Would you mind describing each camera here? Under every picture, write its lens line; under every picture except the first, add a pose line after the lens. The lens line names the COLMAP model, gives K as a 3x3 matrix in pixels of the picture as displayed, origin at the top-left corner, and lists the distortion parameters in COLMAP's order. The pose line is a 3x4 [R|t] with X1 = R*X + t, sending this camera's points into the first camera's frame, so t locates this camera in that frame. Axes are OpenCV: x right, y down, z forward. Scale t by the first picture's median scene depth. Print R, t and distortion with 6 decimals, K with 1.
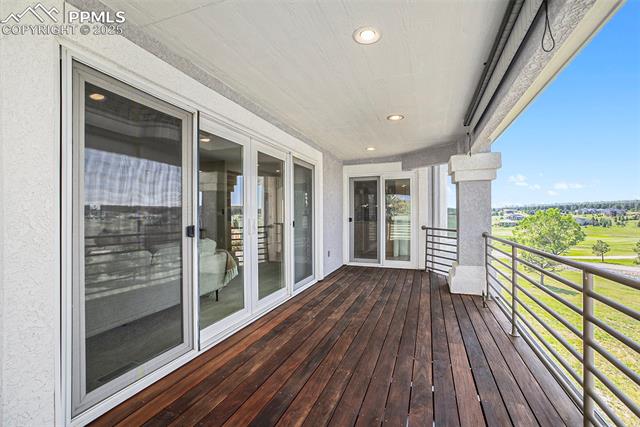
lens RADIAL K [[275.9, 0, 321.0], [0, 275.9, 212.5], [0, 0, 1]] dist [-0.020473, 0.001575]
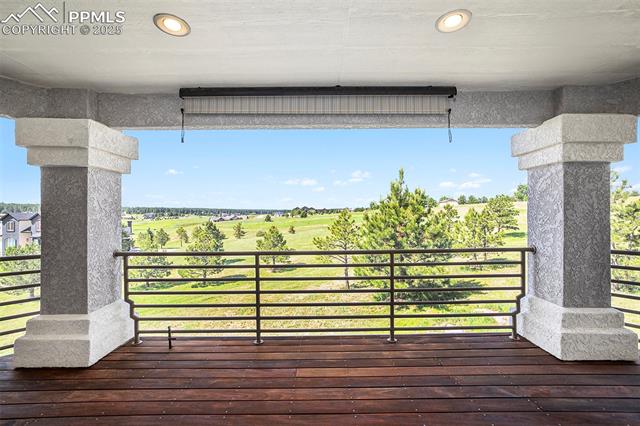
lens RADIAL K [[275.9, 0, 321.5], [0, 275.9, 215.1], [0, 0, 1]] dist [-0.020473, 0.001575]
pose [[-0.364758, -0.009170, 0.931057, -0.230826], [0.000687, 0.999949, 0.010118, -0.021425], [-0.931102, 0.004330, -0.364733, 0.831096]]
